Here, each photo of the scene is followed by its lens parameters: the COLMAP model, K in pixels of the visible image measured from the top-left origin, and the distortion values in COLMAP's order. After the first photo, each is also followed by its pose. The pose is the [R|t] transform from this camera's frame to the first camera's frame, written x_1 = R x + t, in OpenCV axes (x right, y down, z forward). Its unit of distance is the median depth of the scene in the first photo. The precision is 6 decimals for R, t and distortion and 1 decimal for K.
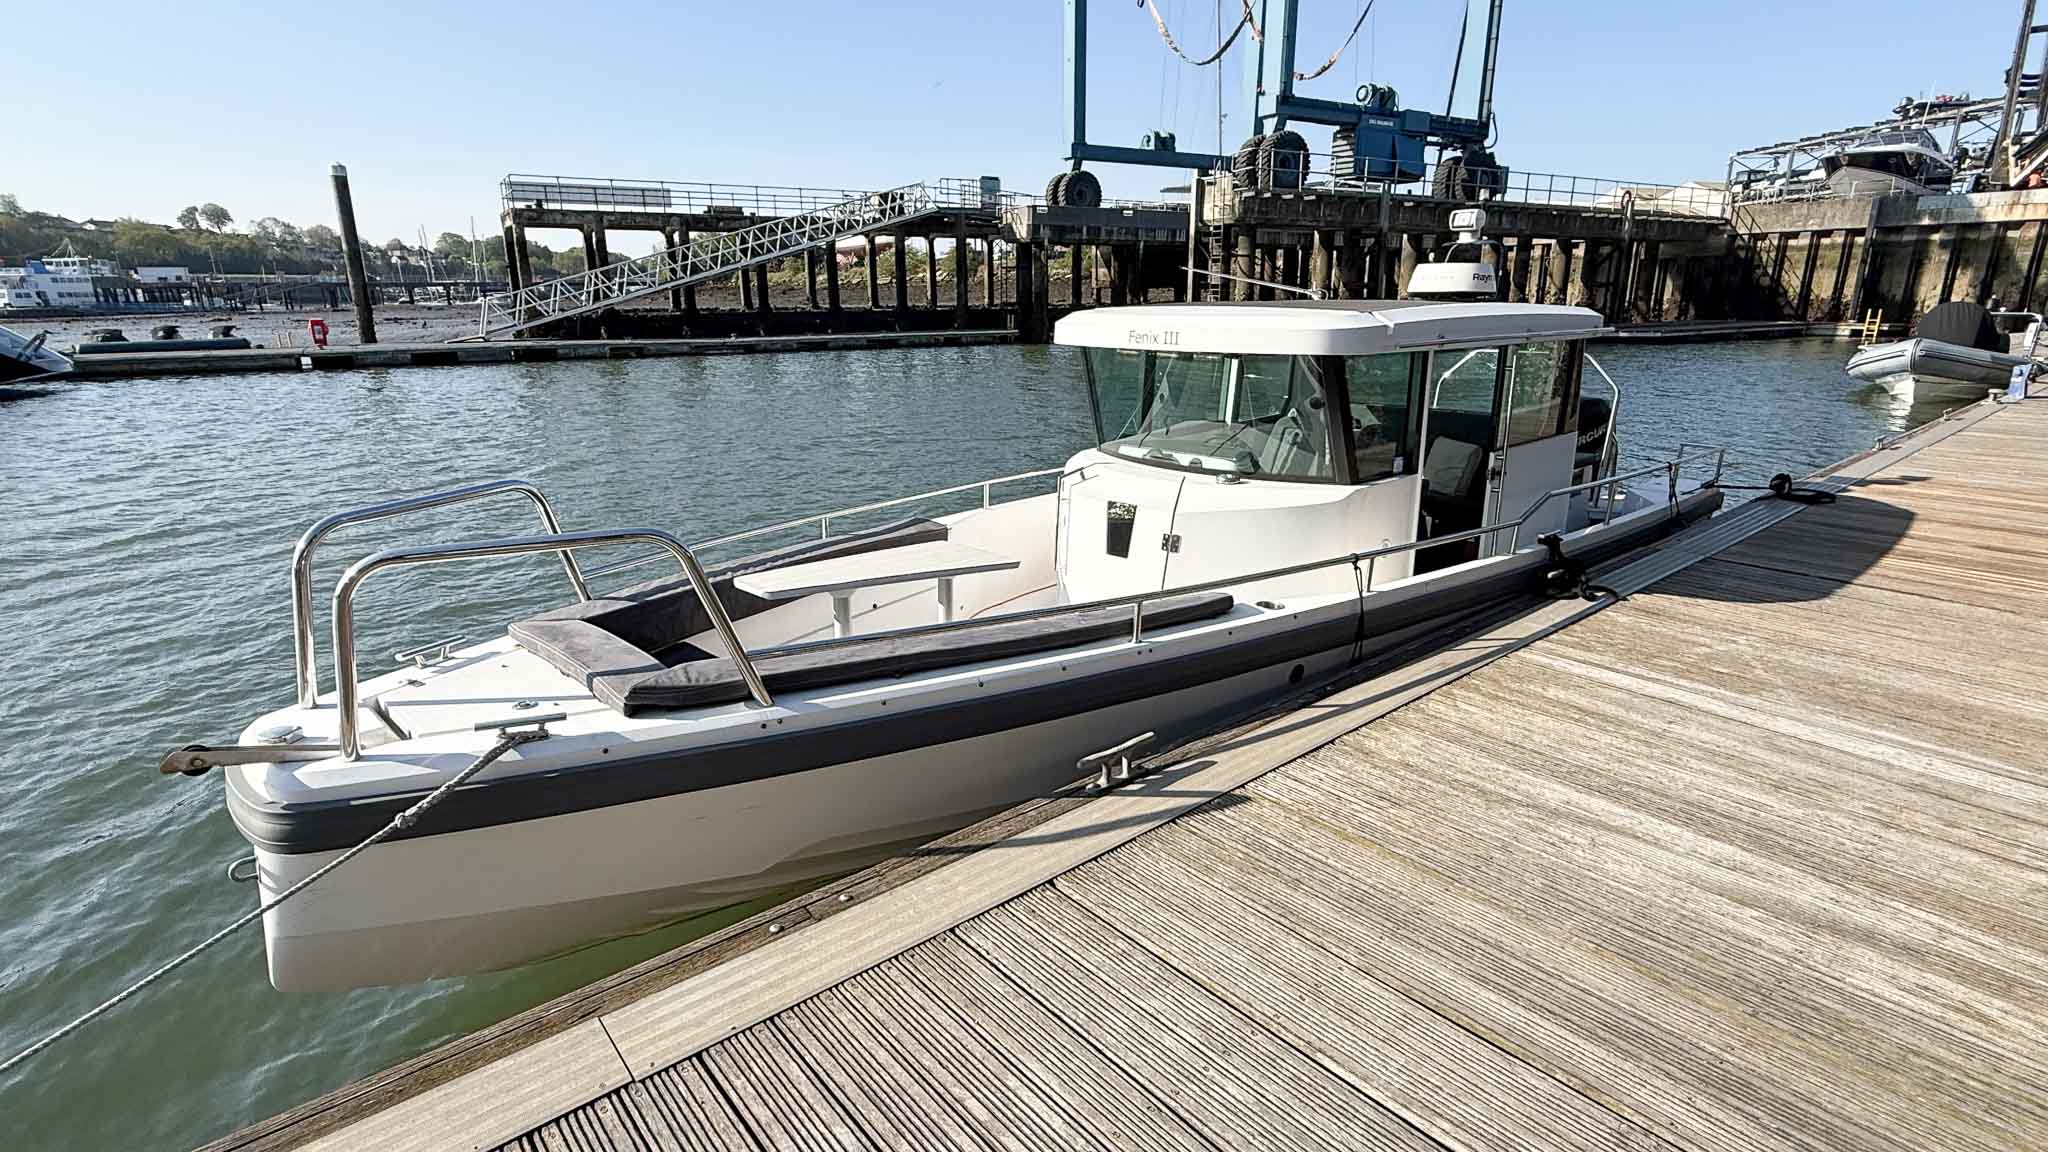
lens RADIAL K [[998.0, 0, 1027.5], [0, 998.0, 577.4], [0, 0, 1]] dist [0.002920, -0.000537]
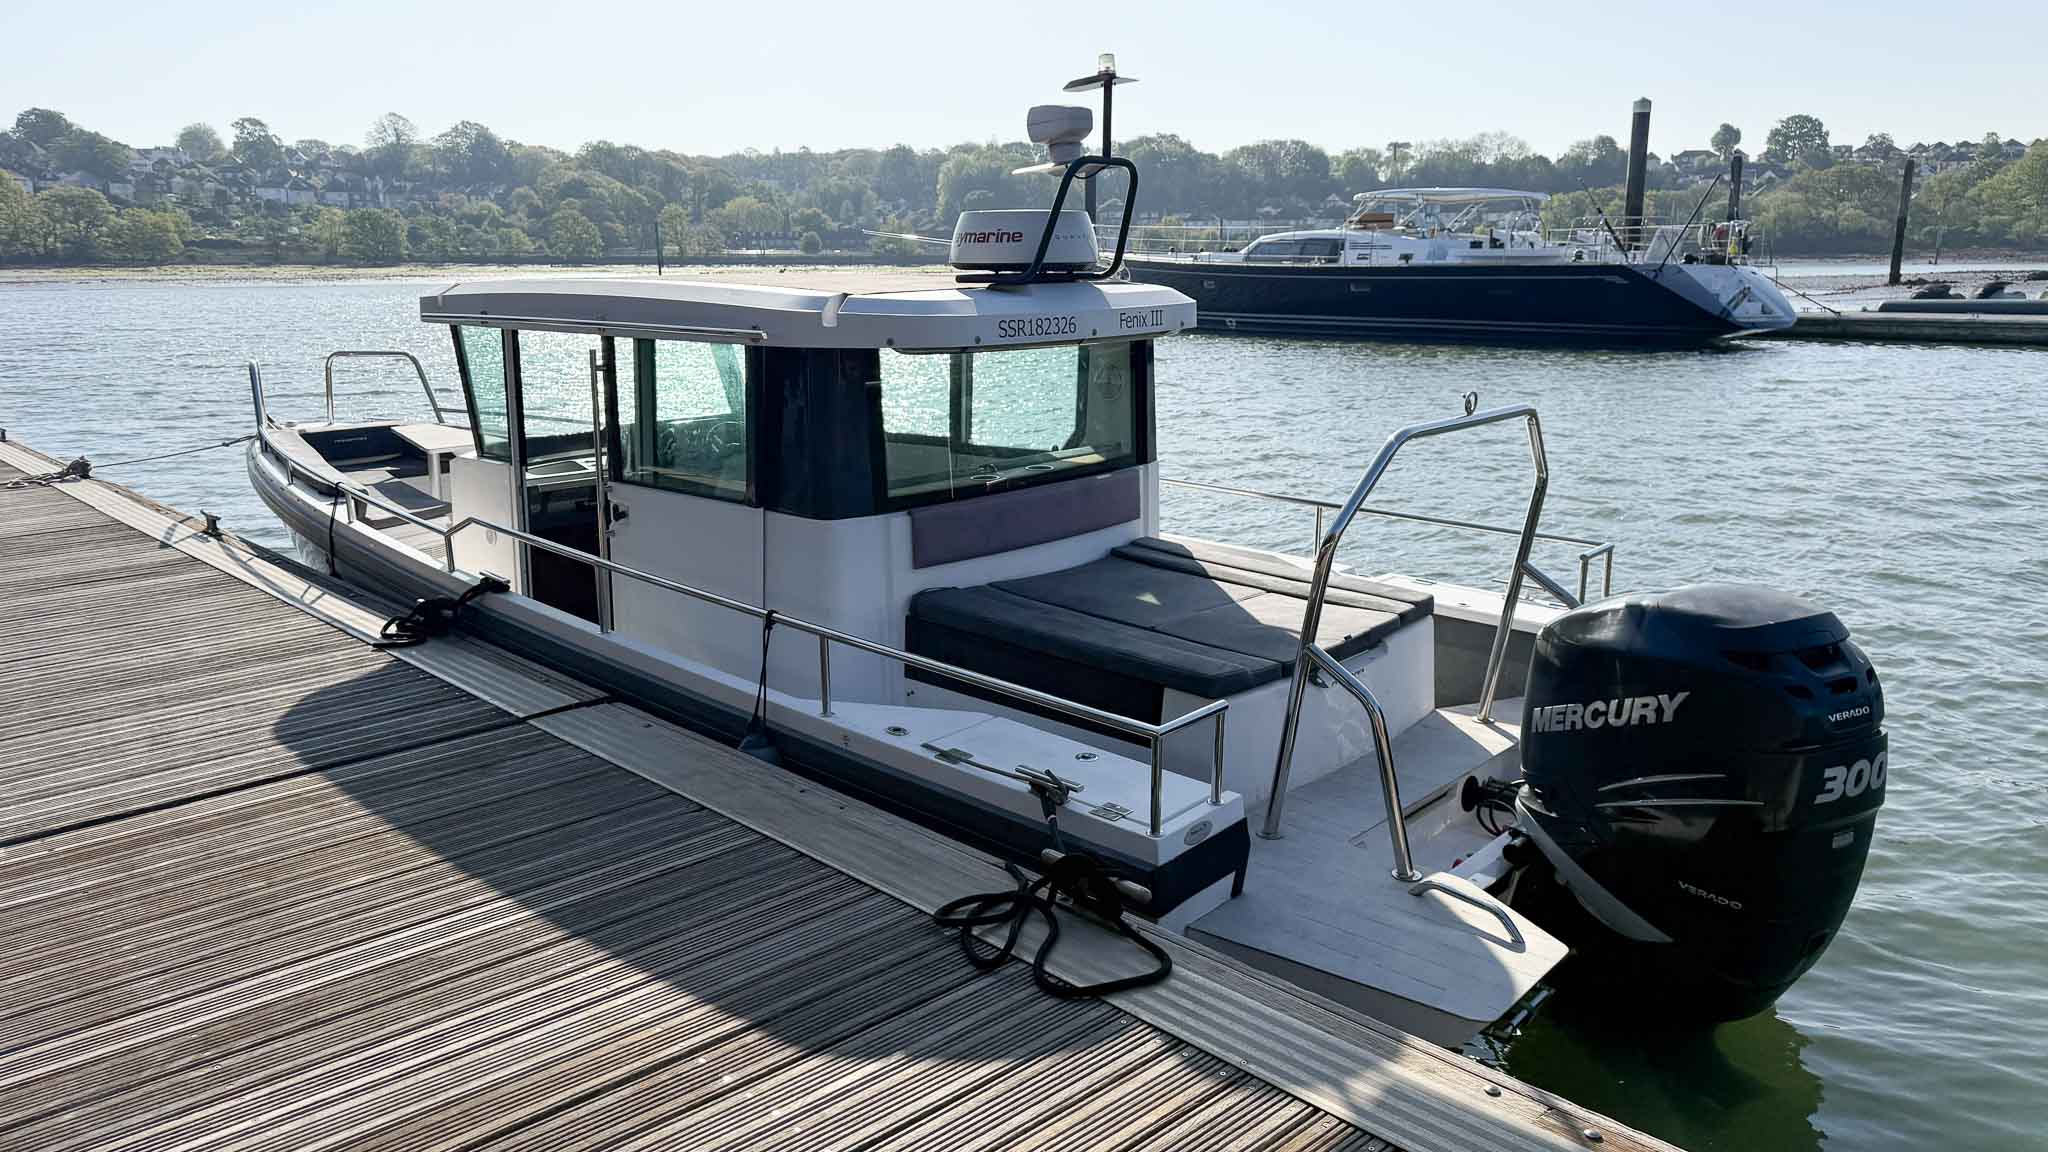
lens RADIAL K [[1441.6, 0, 1015.4], [0, 1441.6, 569.3], [0, 0, 1]] dist [0.060377, -0.071712]
pose [[0.050872, 0.212885, -0.975752, 0.228029], [-0.261832, 0.945685, 0.192674, -0.051635], [0.963772, 0.245681, 0.103848, 0.176916]]
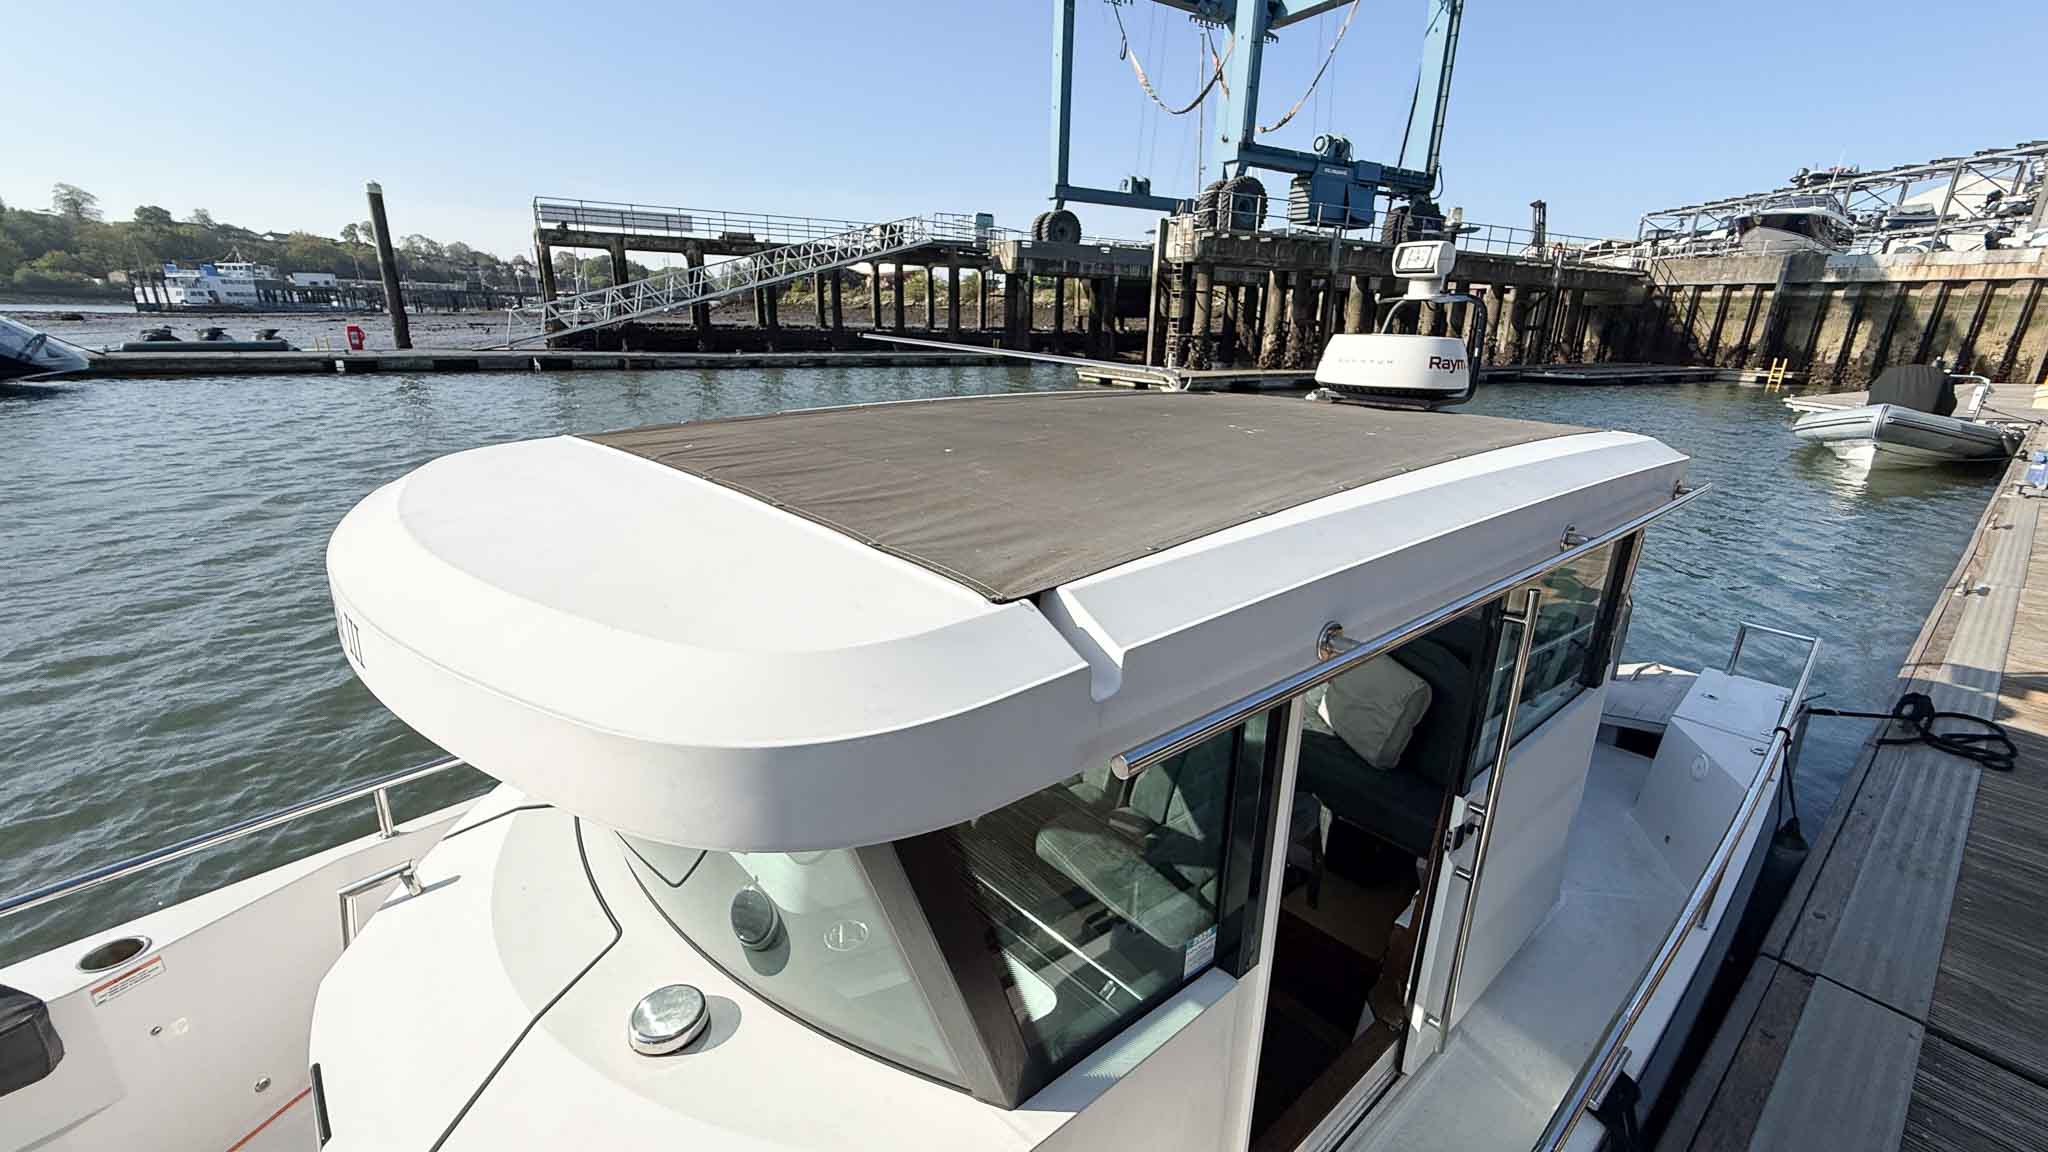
lens RADIAL K [[816.7, 0, 1020.5], [0, 816.7, 579.8], [0, 0, 1]] dist [0.001770, -0.000453]
pose [[0.999291, 0.034908, -0.014118, 0.040902], [-0.034392, 0.998787, 0.035243, -0.033277], [0.015331, -0.034732, 0.999279, 0.095523]]
